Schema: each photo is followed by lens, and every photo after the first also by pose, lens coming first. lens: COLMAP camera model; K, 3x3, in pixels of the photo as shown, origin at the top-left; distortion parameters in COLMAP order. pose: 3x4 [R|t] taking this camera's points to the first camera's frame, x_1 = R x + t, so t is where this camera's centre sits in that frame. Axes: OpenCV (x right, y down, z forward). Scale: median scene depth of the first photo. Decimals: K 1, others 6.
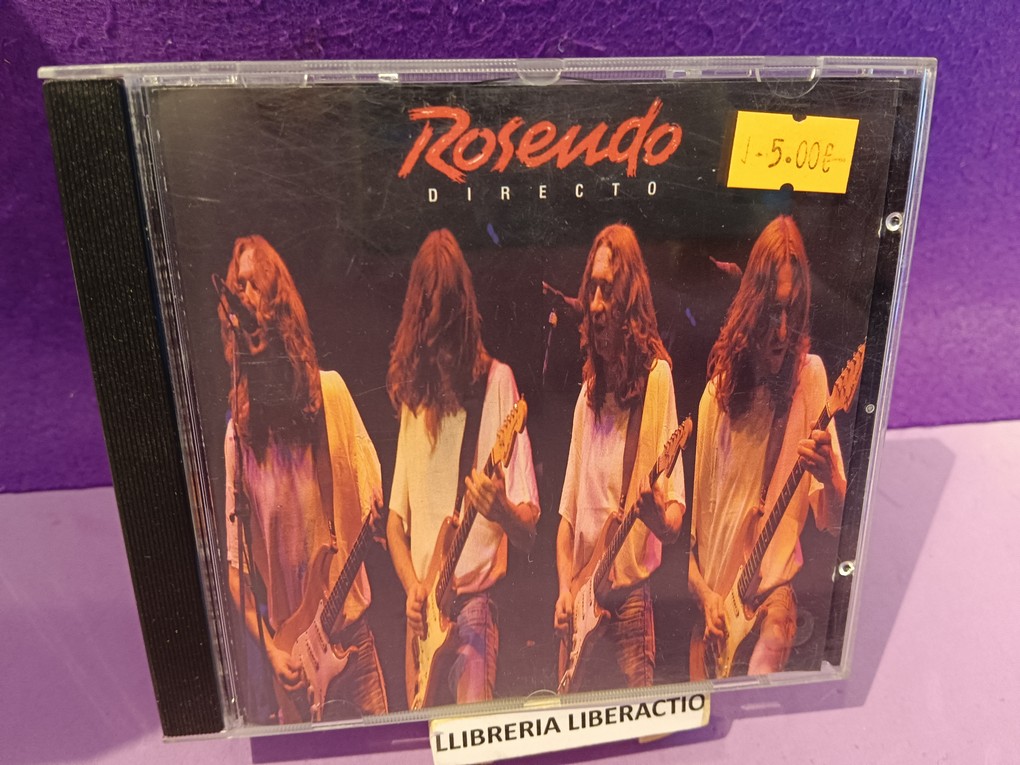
lens RADIAL K [[896.9, 0, 523.0], [0, 896.9, 392.2], [0, 0, 1]] dist [0.056583, -0.196664]
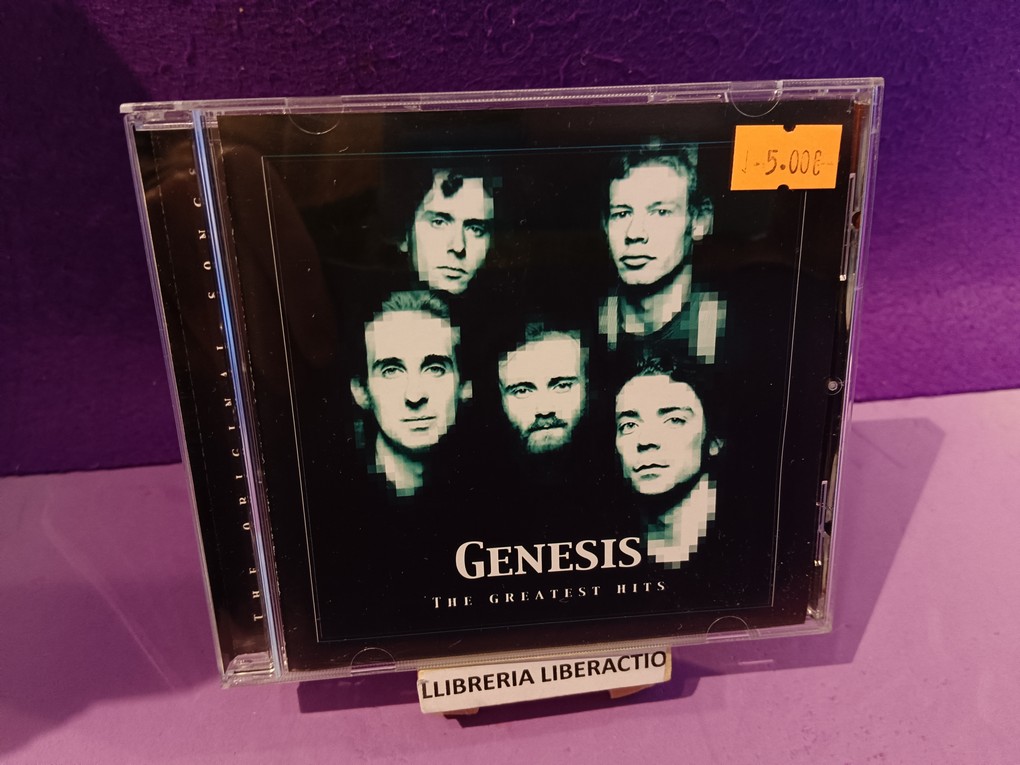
lens RADIAL K [[896.9, 0, 516.5], [0, 896.9, 390.5], [0, 0, 1]] dist [0.056583, -0.196664]
pose [[0.999060, -0.023196, -0.036625, -0.009211], [0.022960, 0.999713, -0.006857, 0.034059], [0.036774, 0.006010, 0.999306, -0.122664]]
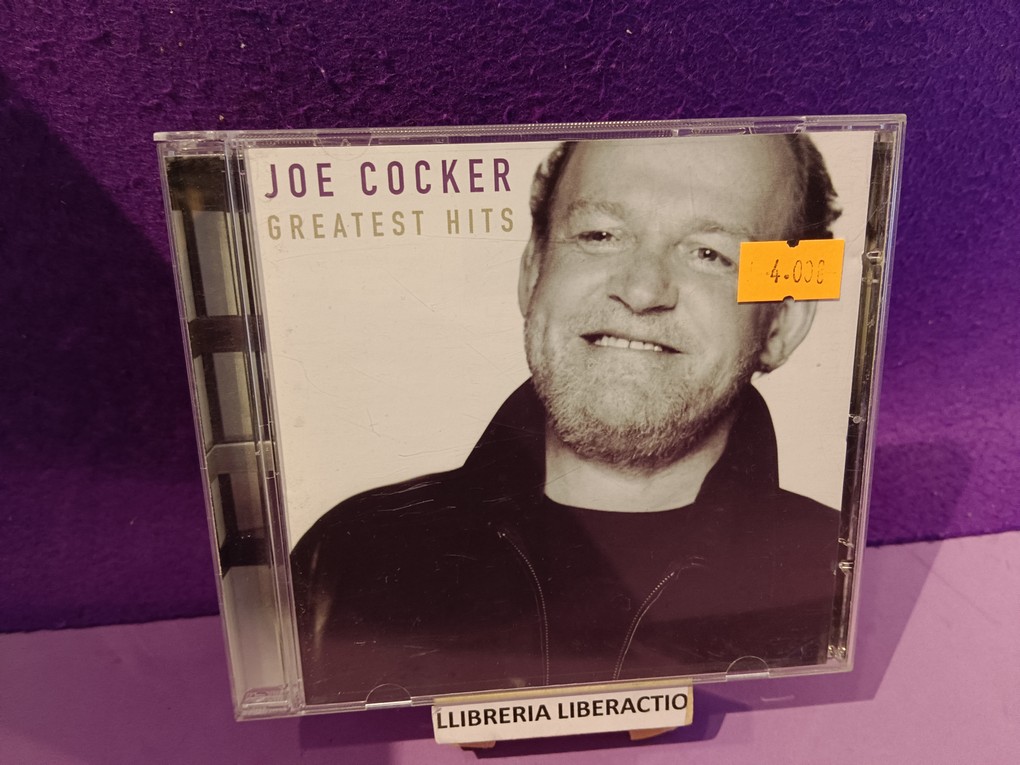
lens RADIAL K [[896.9, 0, 513.1], [0, 896.9, 380.0], [0, 0, 1]] dist [0.056583, -0.196664]
pose [[0.997075, -0.030904, -0.069899, -0.010159], [0.026097, 0.997298, -0.068665, -0.083082], [0.071833, 0.066640, 0.995188, 0.035489]]
